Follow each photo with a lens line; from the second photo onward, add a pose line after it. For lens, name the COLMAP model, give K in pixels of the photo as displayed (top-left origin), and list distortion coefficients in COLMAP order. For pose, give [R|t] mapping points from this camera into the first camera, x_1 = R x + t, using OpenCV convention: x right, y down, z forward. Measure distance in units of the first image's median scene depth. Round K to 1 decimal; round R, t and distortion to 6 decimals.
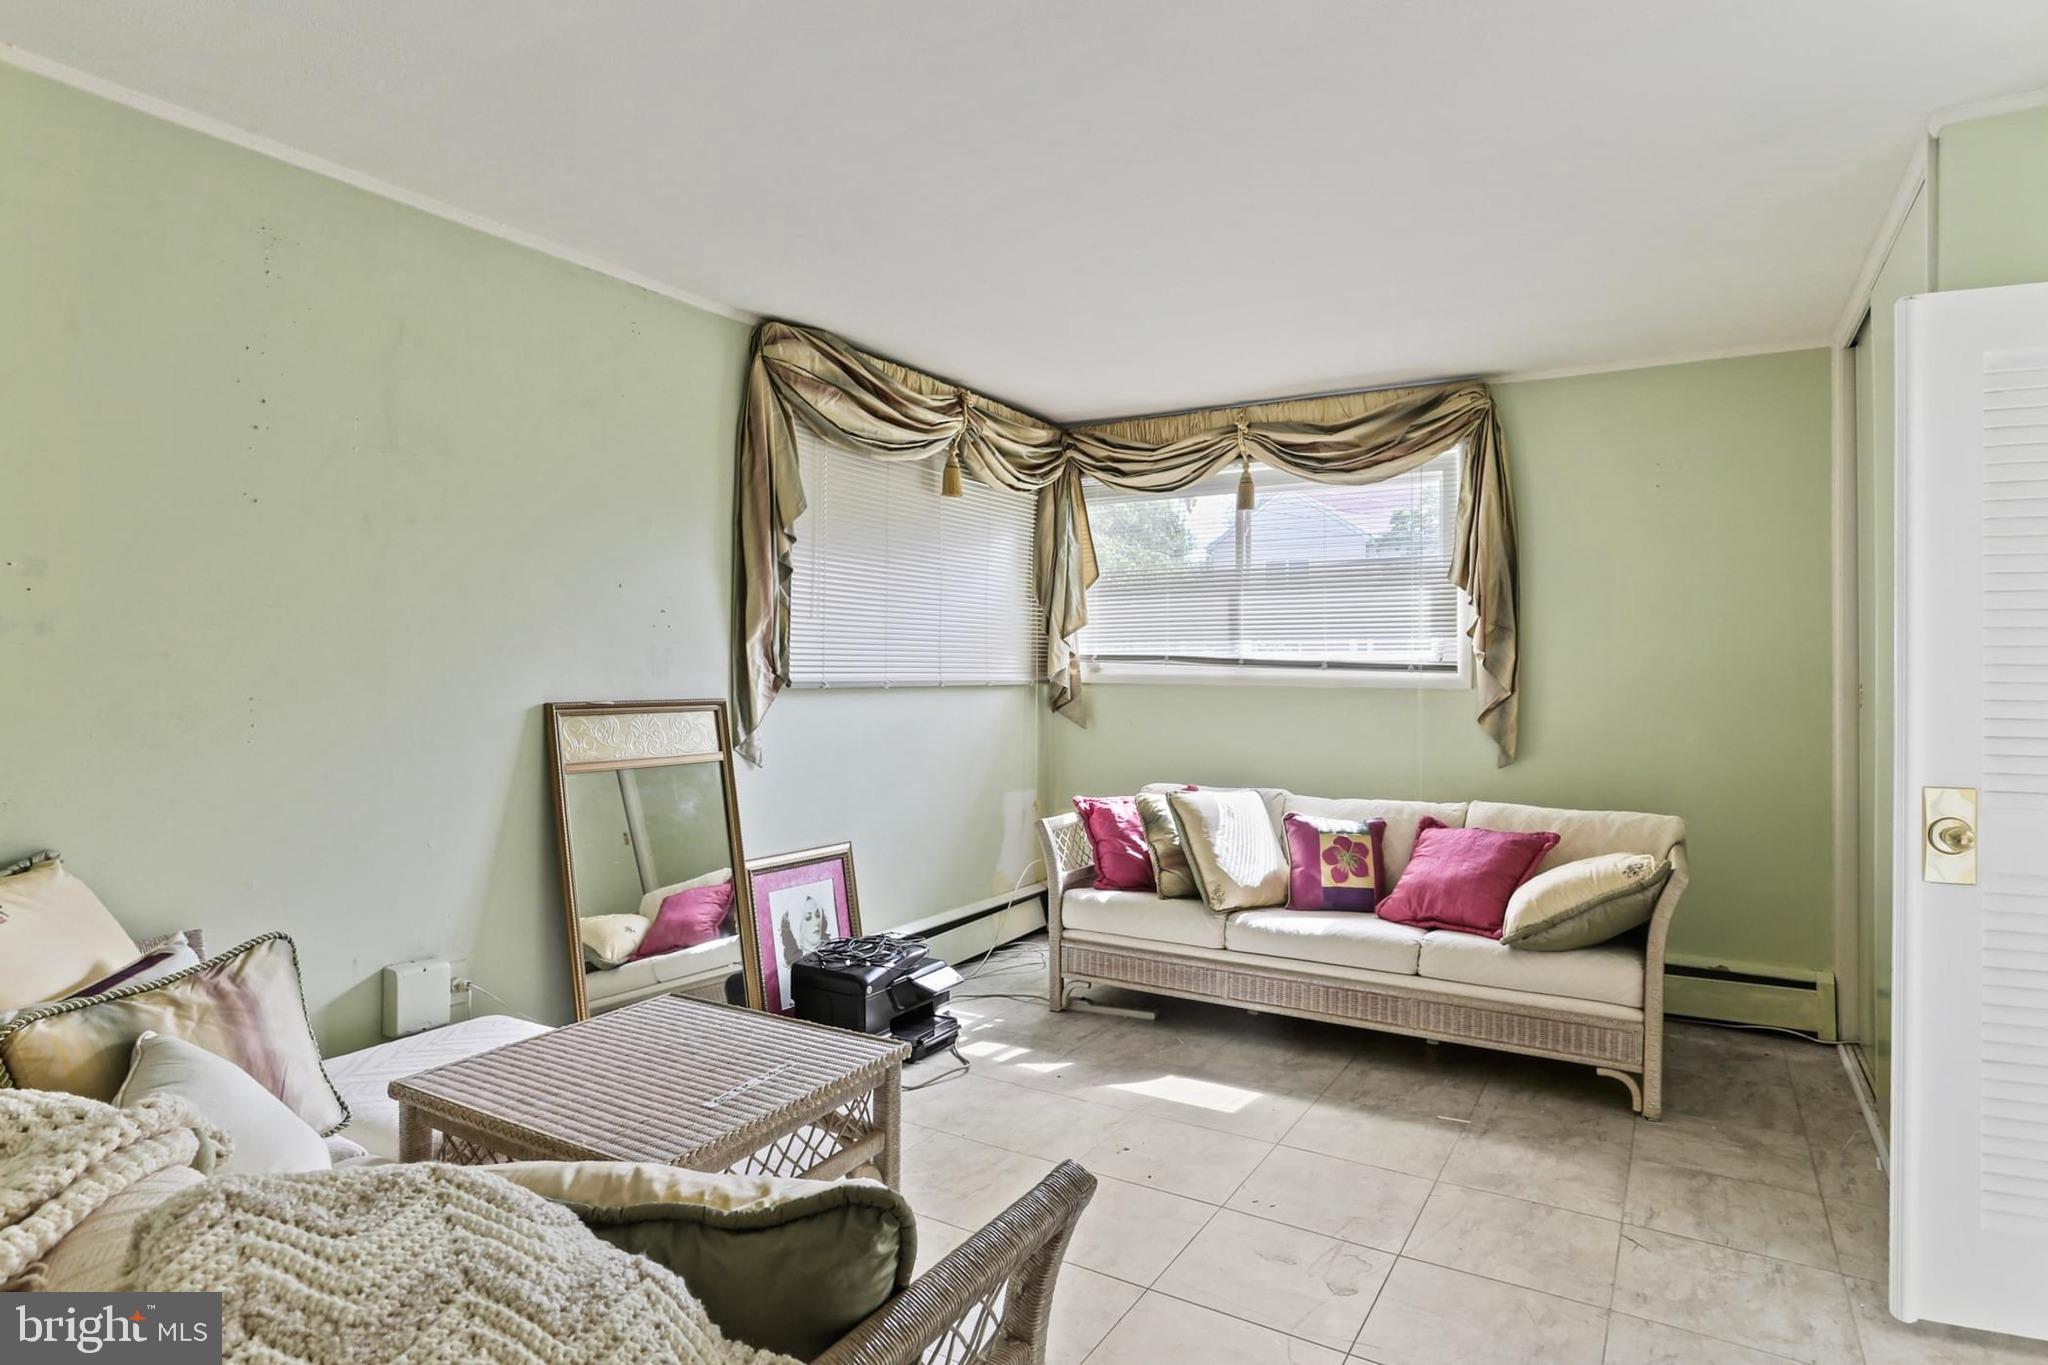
lens RADIAL K [[1116.1, 0, 1024.0], [0, 1116.1, 682.5], [0, 0, 1]] dist [-0.002596, -0.000260]
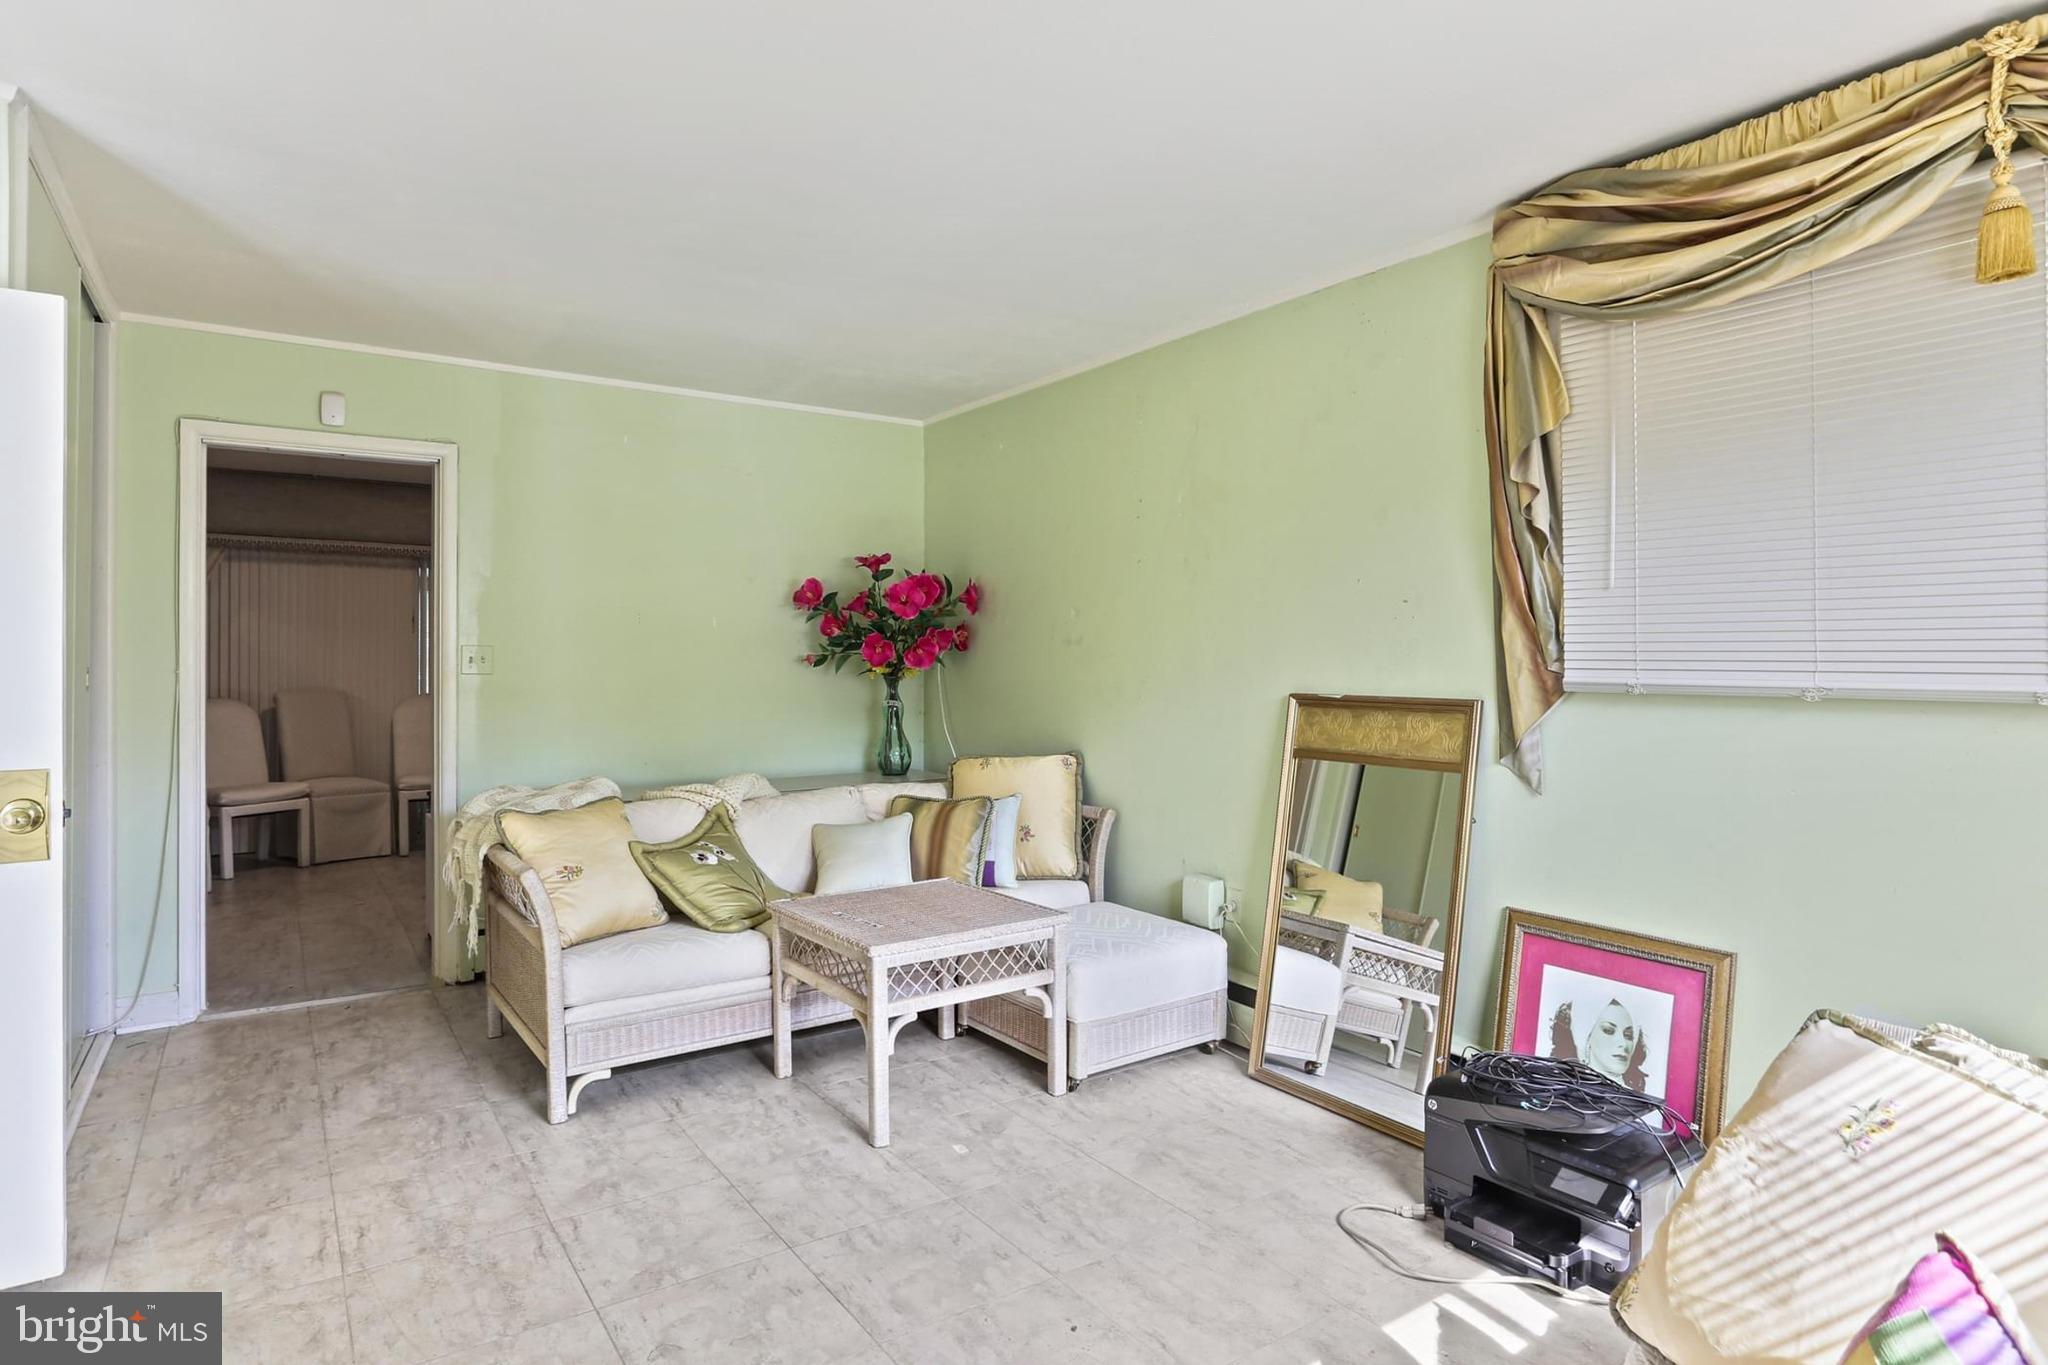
lens RADIAL K [[1116.1, 0, 1024.0], [0, 1116.1, 682.5], [0, 0, 1]] dist [-0.002596, -0.000260]
pose [[-0.410696, 0.008671, -0.911731, 0.584290], [-0.011707, 0.999822, 0.014782, -0.007938], [0.911697, 0.016744, -0.410521, 0.965452]]
